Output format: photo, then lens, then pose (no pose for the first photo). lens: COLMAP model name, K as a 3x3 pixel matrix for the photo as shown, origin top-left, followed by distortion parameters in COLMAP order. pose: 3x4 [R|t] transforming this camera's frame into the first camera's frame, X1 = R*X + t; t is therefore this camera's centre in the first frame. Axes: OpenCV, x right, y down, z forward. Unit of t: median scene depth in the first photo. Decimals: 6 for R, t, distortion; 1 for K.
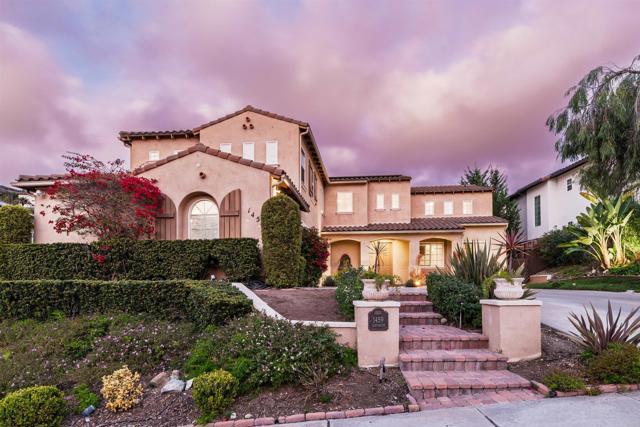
lens RADIAL K [[255.0, 0, 318.4], [0, 255.0, 194.5], [0, 0, 1]] dist [0.002231, 0.000111]
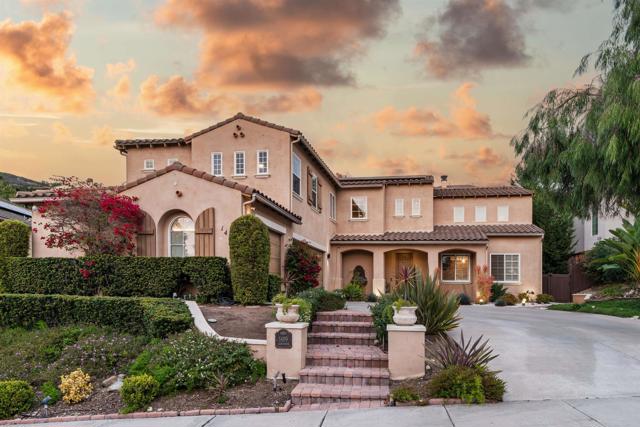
lens RADIAL K [[287.0, 0, 319.7], [0, 287.0, 202.0], [0, 0, 1]] dist [0.000817, 0.000315]
pose [[0.997274, -0.000557, -0.073791, 0.249597], [0.002075, 0.999788, 0.020507, -0.081335], [0.073764, -0.020604, 0.997063, -0.142129]]
